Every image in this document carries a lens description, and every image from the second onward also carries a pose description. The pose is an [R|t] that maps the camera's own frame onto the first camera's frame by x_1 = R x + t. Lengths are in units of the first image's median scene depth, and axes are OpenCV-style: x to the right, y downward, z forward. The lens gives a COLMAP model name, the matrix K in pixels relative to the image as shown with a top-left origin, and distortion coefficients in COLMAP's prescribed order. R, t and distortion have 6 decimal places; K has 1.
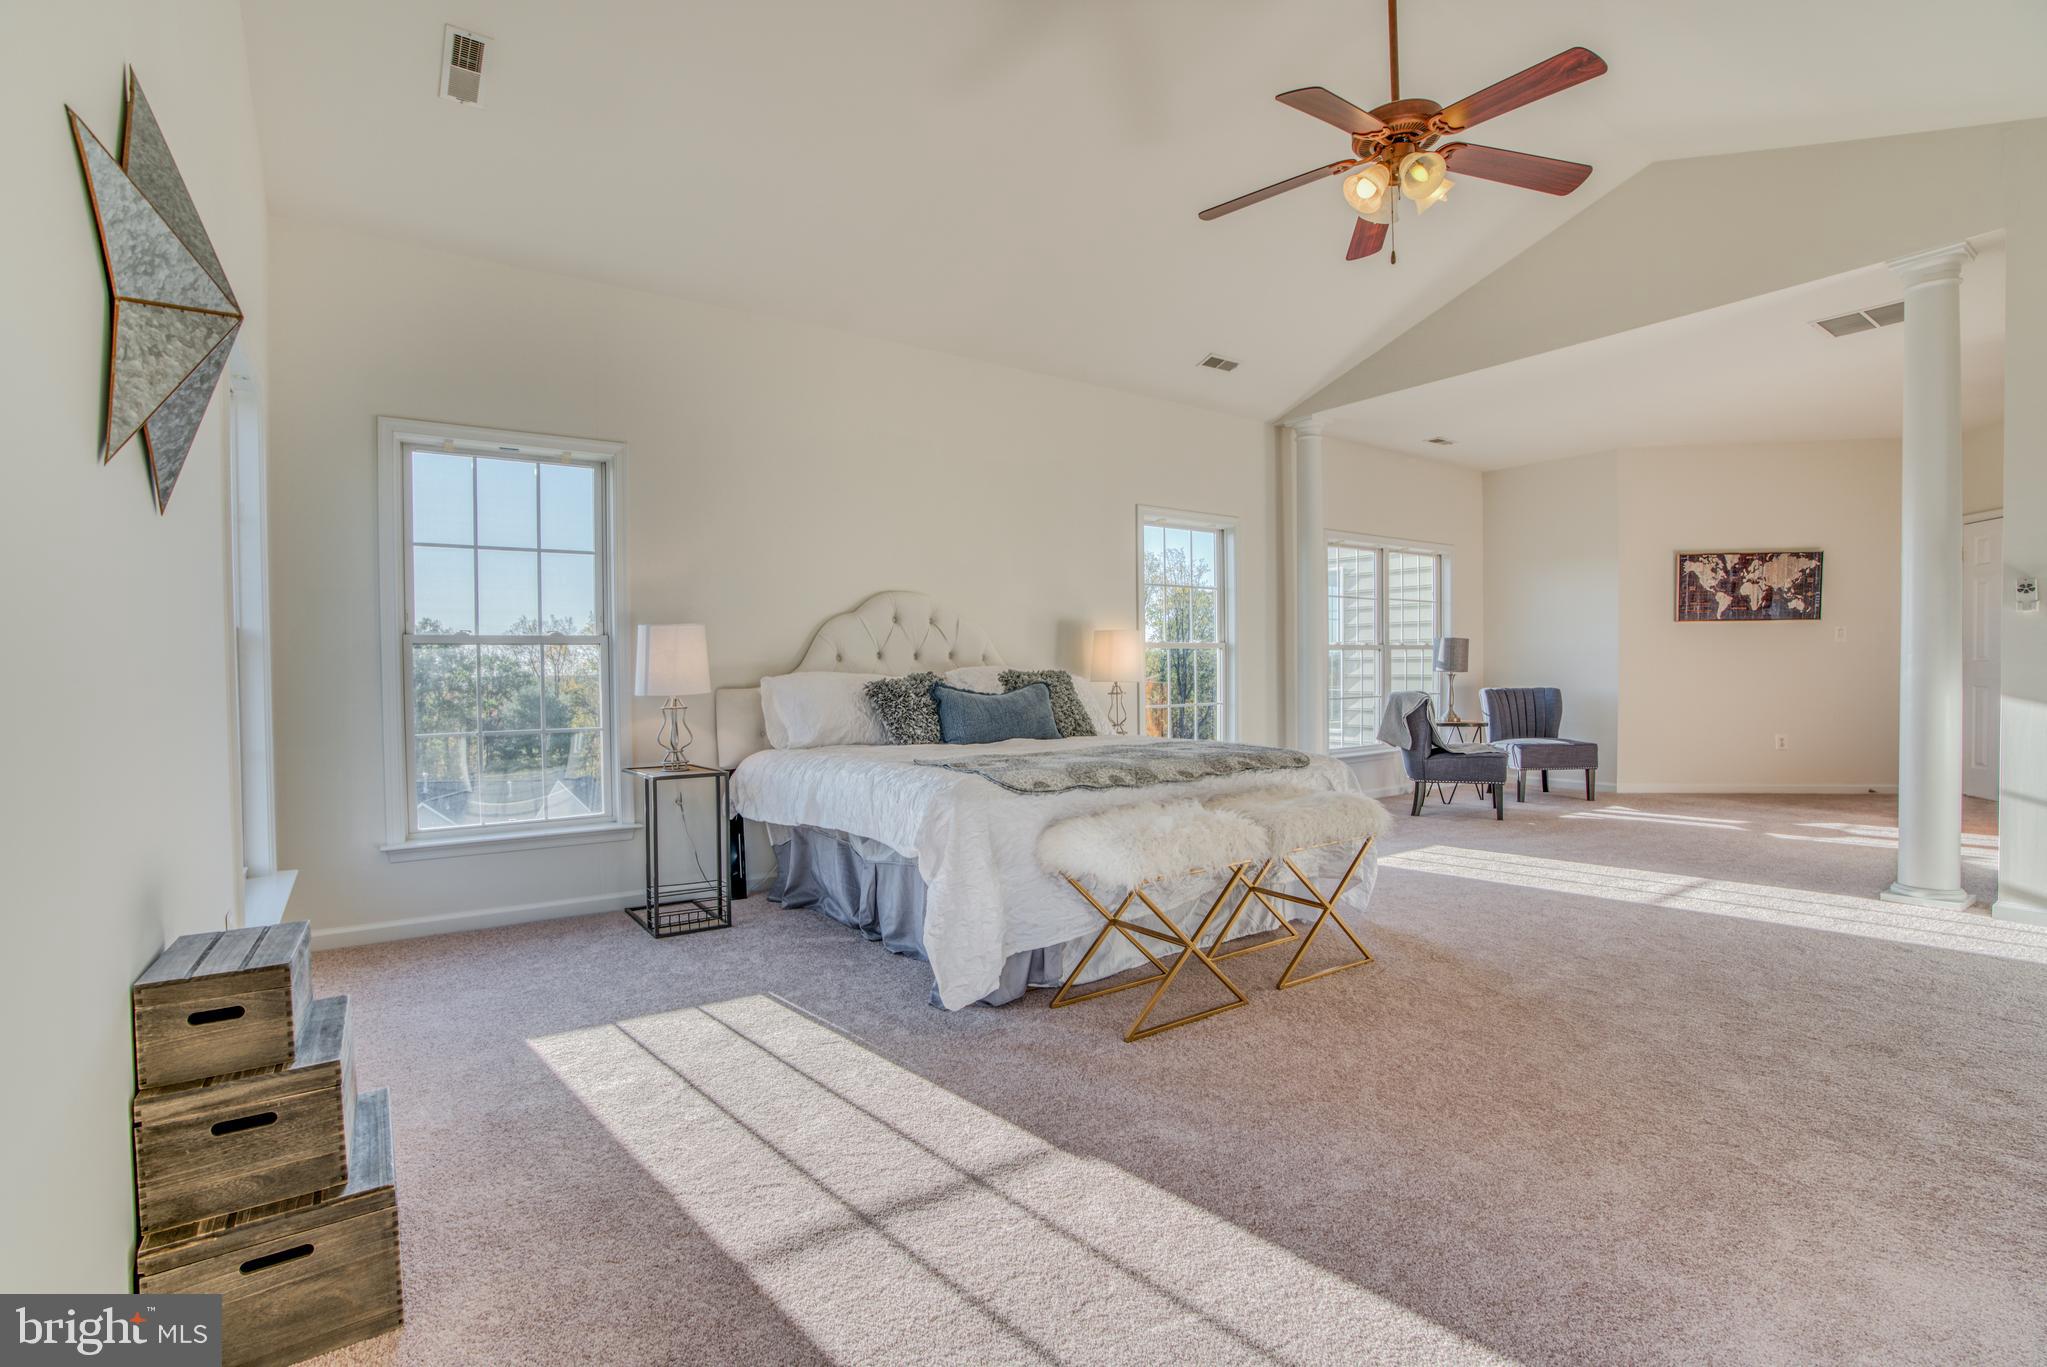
lens RADIAL K [[936.3, 0, 1006.4], [0, 936.3, 687.4], [0, 0, 1]] dist [-0.065871, 0.025052]
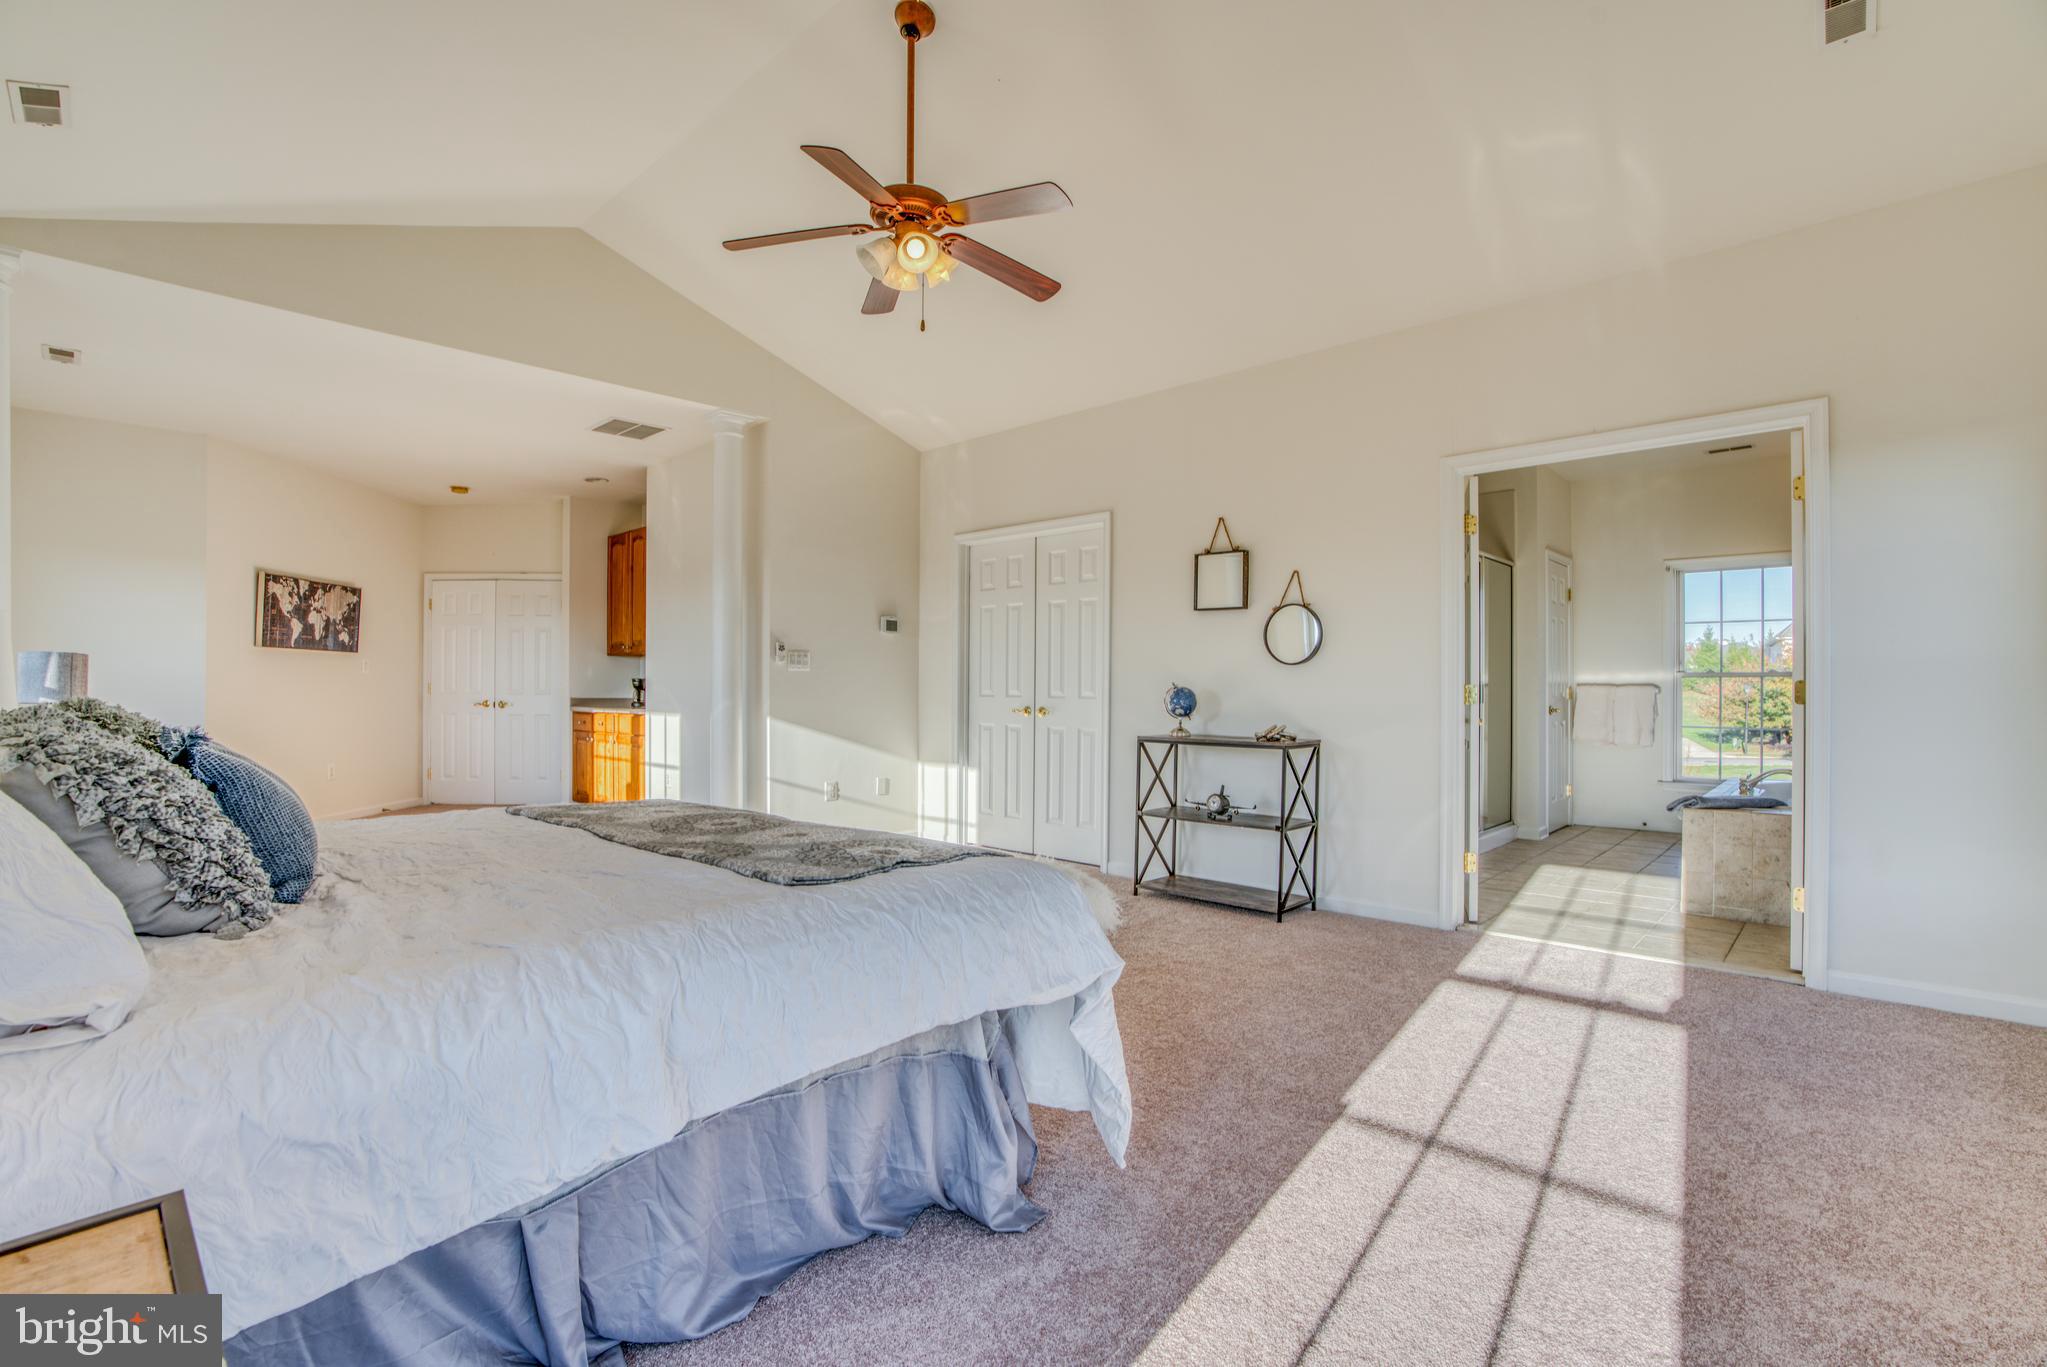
lens RADIAL K [[936.3, 0, 1006.4], [0, 936.3, 687.4], [0, 0, 1]] dist [-0.065871, 0.025052]
pose [[-0.203600, 0.014934, 0.978940, -0.284350], [0.020485, 0.999730, -0.010991, -0.007951], [-0.978840, 0.017816, -0.203851, 0.471735]]
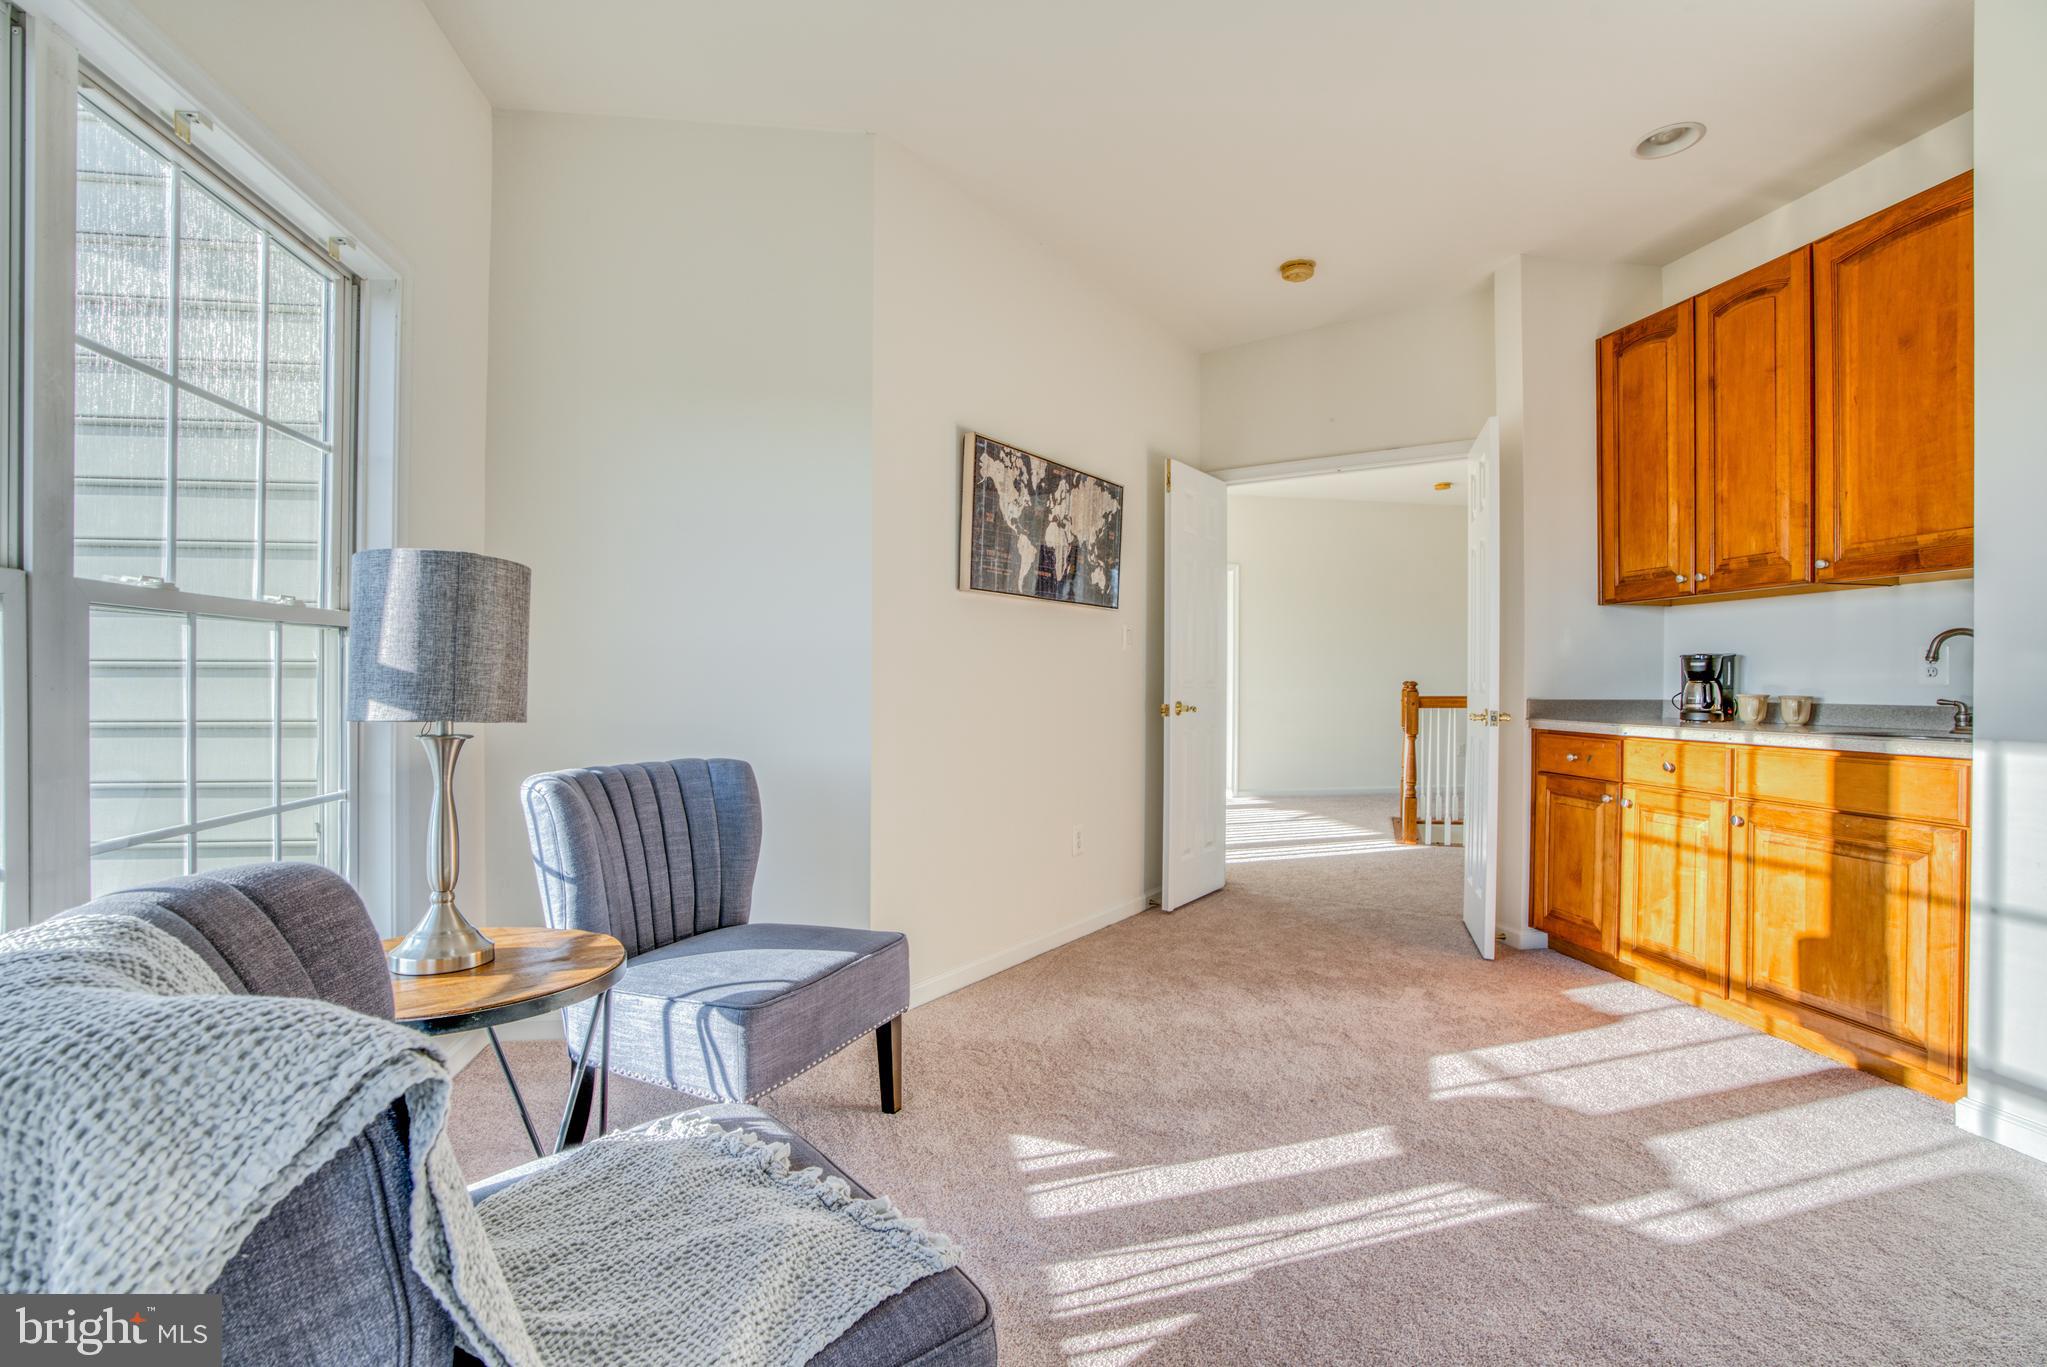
lens RADIAL K [[936.3, 0, 1006.4], [0, 936.3, 687.4], [0, 0, 1]] dist [-0.065871, 0.025052]
pose [[0.429762, 0.007834, 0.902908, 0.354424], [0.007692, 0.999894, -0.012337, -0.021181], [-0.902909, 0.012247, 0.429657, 0.806524]]
